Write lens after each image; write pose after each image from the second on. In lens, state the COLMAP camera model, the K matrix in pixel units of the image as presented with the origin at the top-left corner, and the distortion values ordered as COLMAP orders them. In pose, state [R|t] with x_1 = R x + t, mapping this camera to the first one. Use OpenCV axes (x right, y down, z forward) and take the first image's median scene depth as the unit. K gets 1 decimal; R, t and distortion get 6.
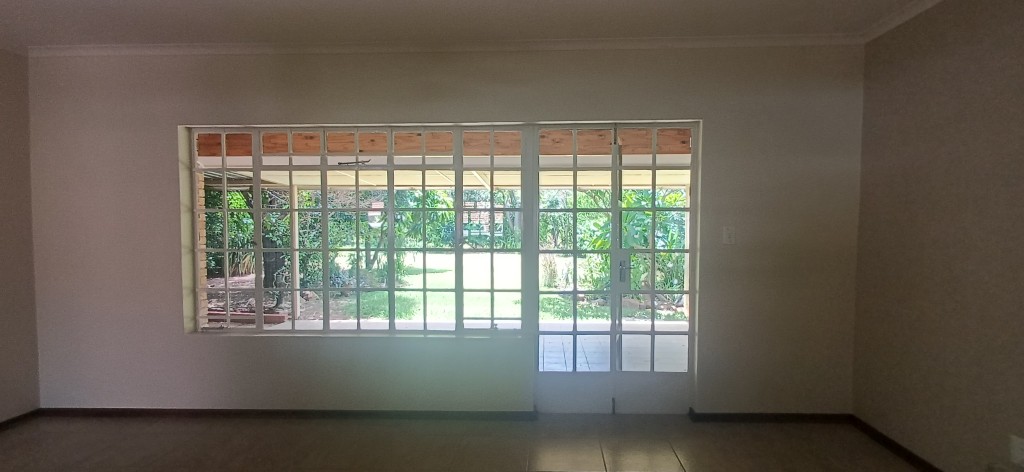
lens RADIAL K [[473.3, 0, 534.9], [0, 473.3, 244.3], [0, 0, 1]] dist [0.002869, -0.004140]
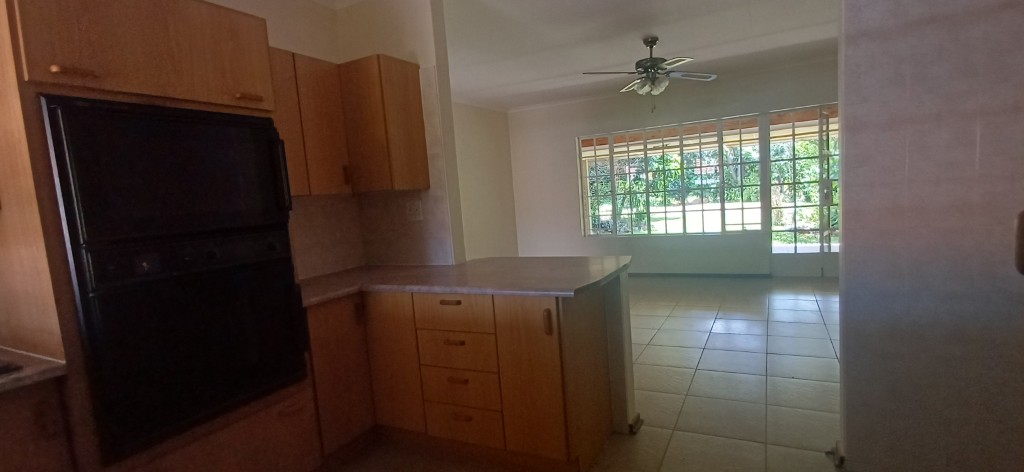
lens RADIAL K [[473.3, 0, 532.1], [0, 473.3, 241.2], [0, 0, 1]] dist [0.002869, -0.004140]
pose [[0.903068, -0.025869, -0.428719, -0.043812], [0.058754, 0.996241, 0.063647, 0.058785], [0.425461, -0.082667, 0.901193, -0.955471]]
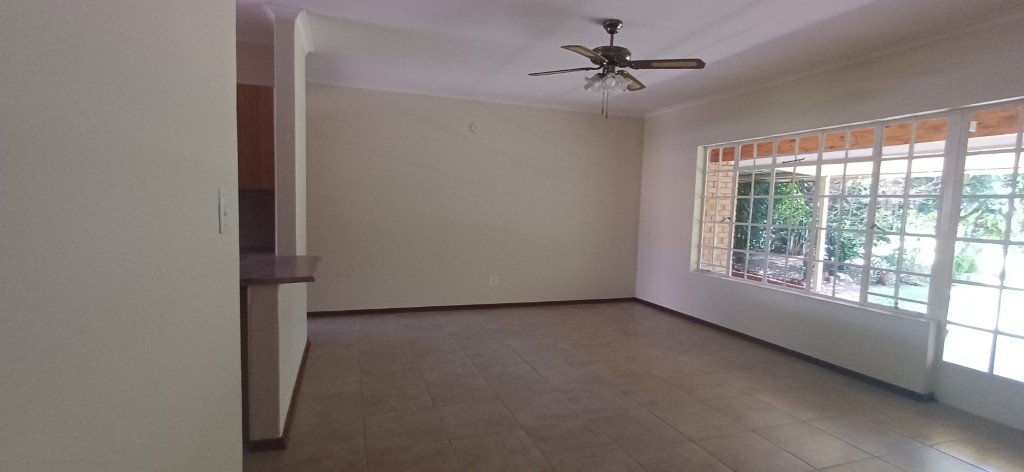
lens RADIAL K [[473.3, 0, 531.7], [0, 473.3, 236.3], [0, 0, 1]] dist [0.002869, -0.004140]
pose [[0.384771, 0.072576, -0.920154, 0.561386], [-0.067972, 0.996425, 0.050169, 0.020769], [0.920506, 0.043242, 0.388328, -0.173112]]
